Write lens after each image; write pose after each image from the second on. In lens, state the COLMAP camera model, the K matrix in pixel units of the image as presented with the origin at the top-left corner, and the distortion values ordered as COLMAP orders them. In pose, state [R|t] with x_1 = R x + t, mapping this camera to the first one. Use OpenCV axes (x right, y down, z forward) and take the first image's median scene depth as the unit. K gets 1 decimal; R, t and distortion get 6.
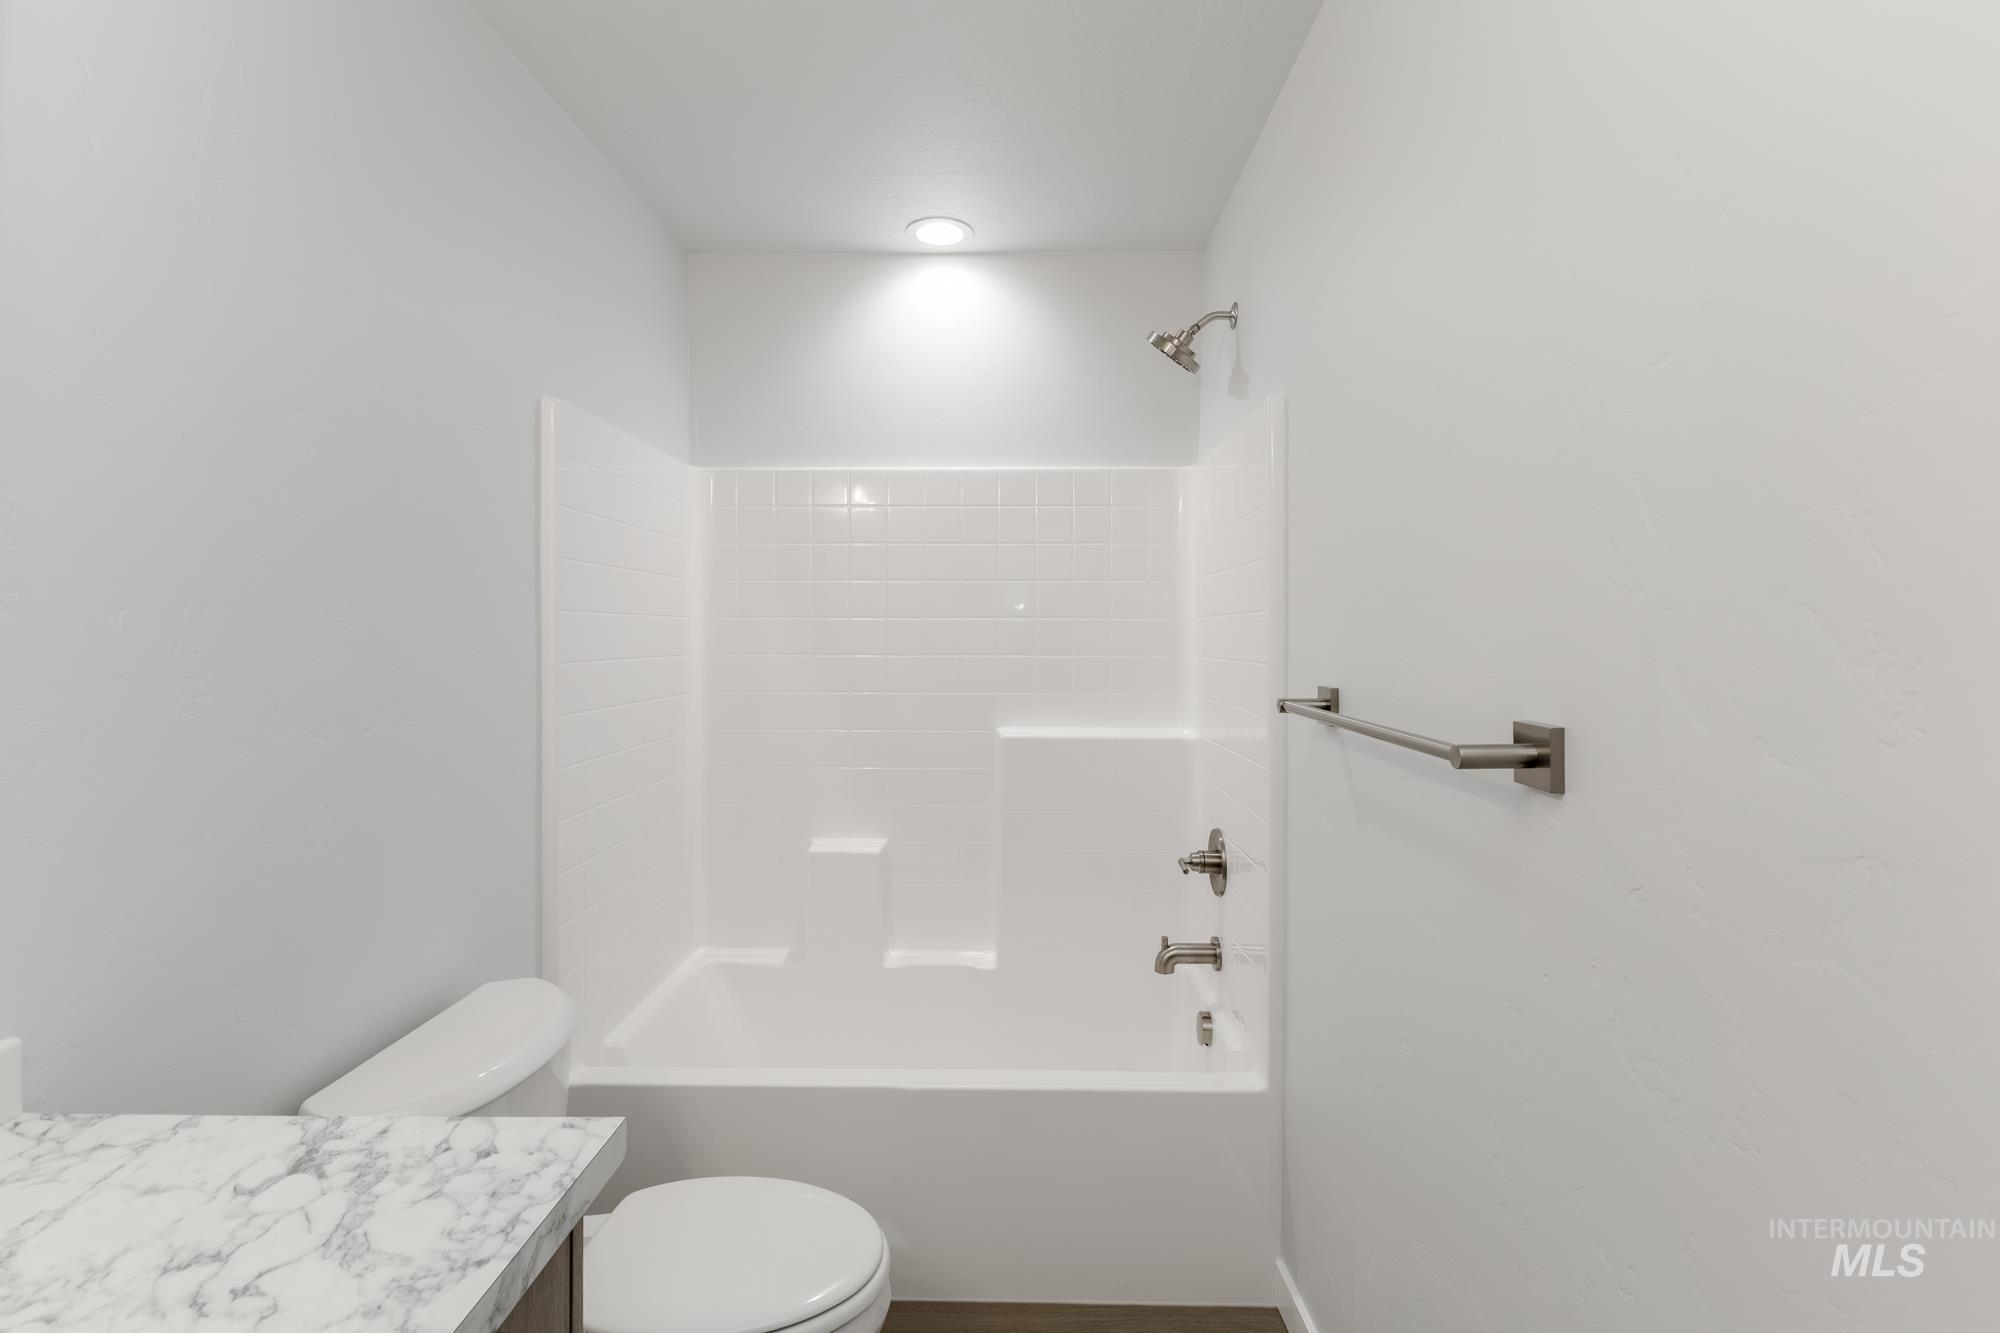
lens RADIAL K [[865.0, 0, 999.6], [0, 865.0, 660.8], [0, 0, 1]] dist [0.015810, -0.000388]
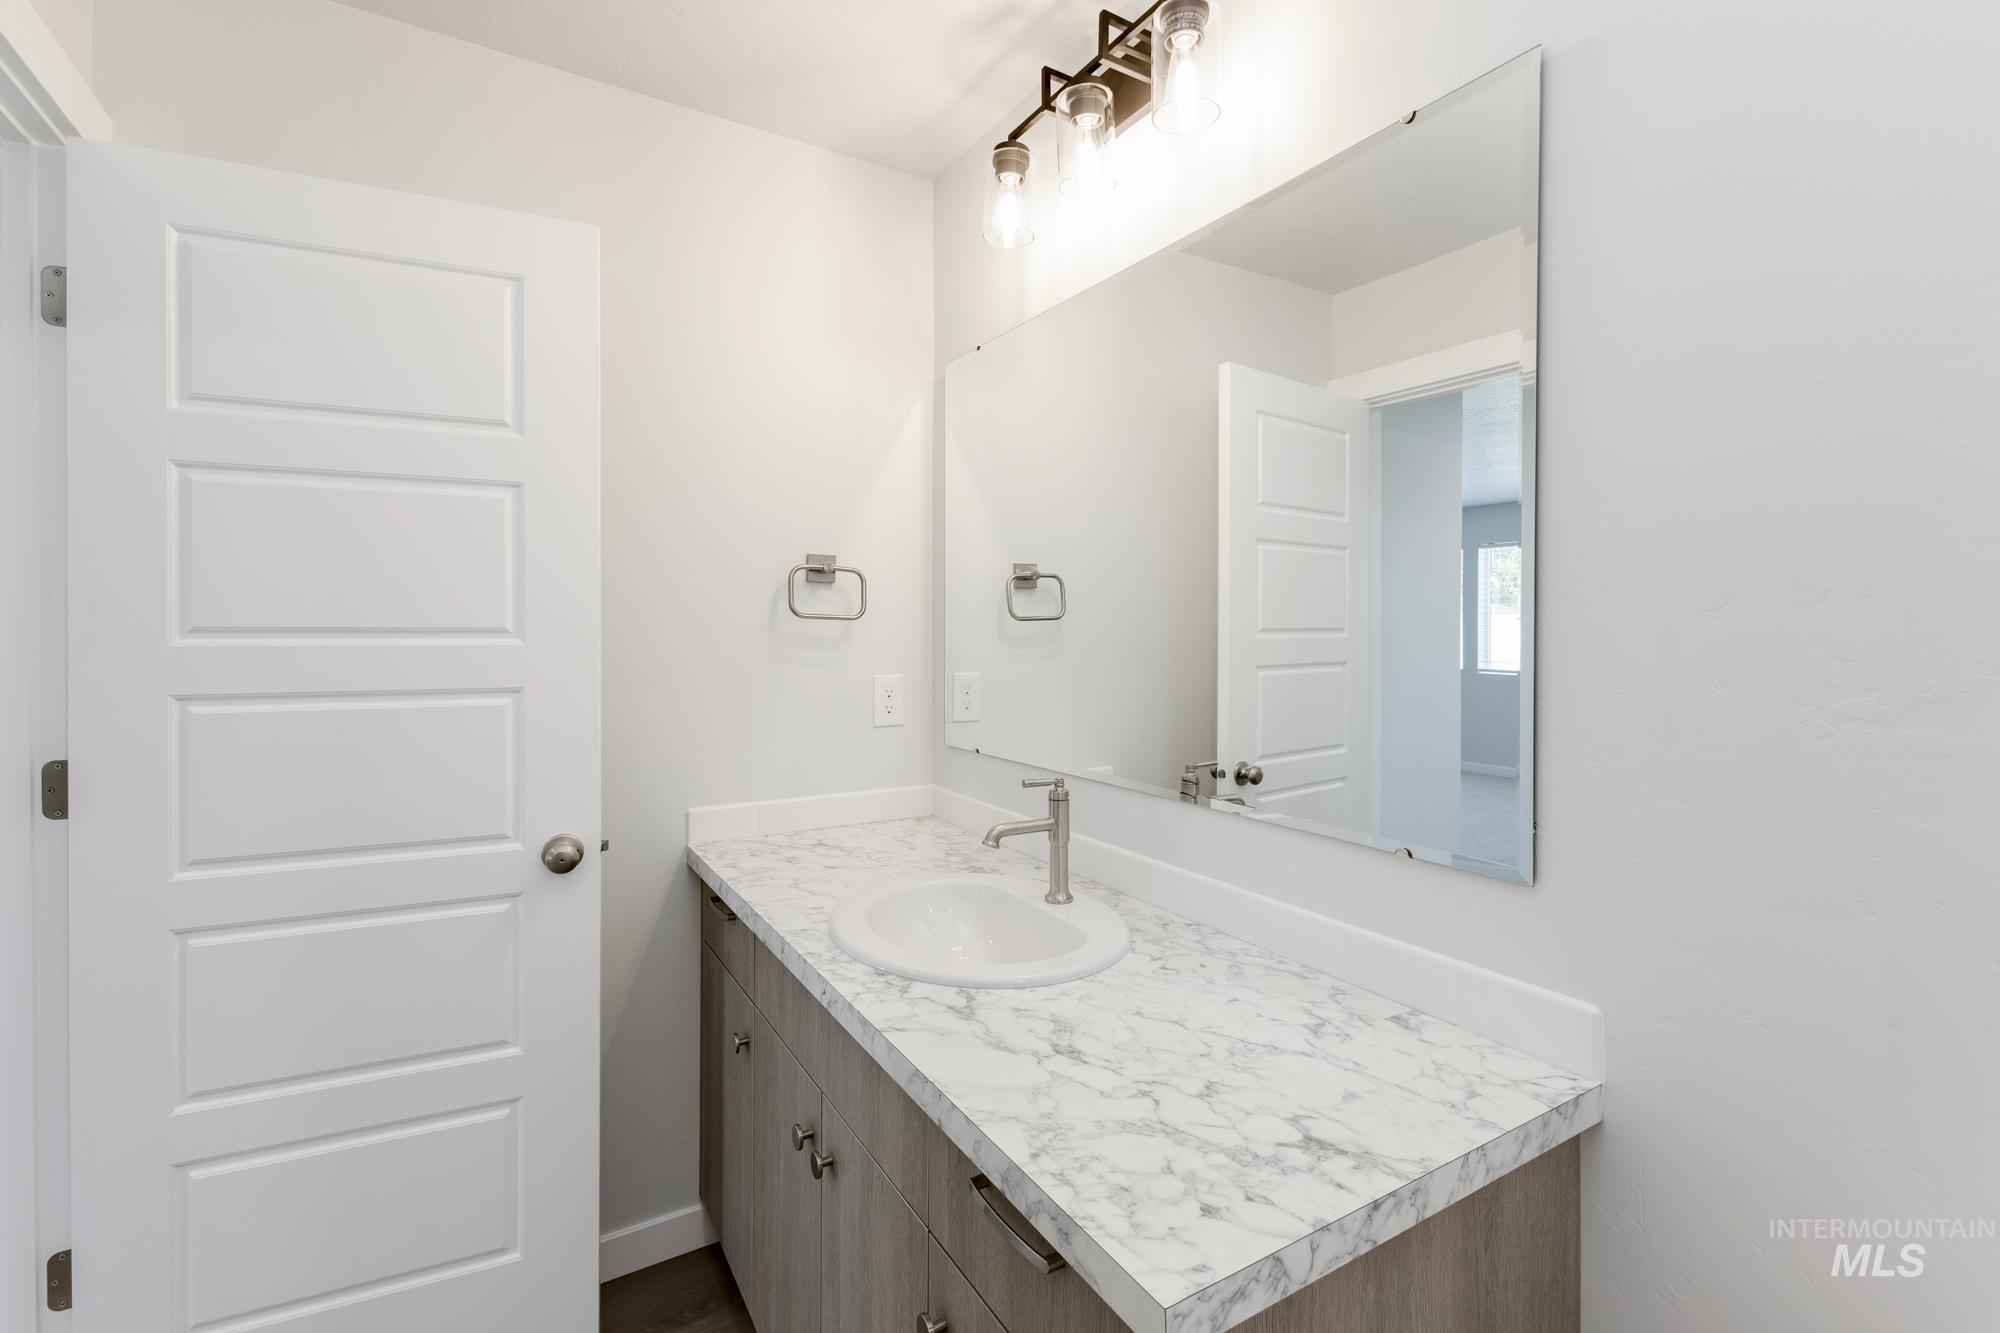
lens RADIAL K [[865.0, 0, 996.2], [0, 865.0, 654.0], [0, 0, 1]] dist [0.015810, -0.000388]
pose [[-0.845127, 0.010243, -0.534468, 0.067965], [-0.017396, 0.998760, 0.046649, -0.042360], [0.534283, 0.048722, -0.843901, 1.701451]]
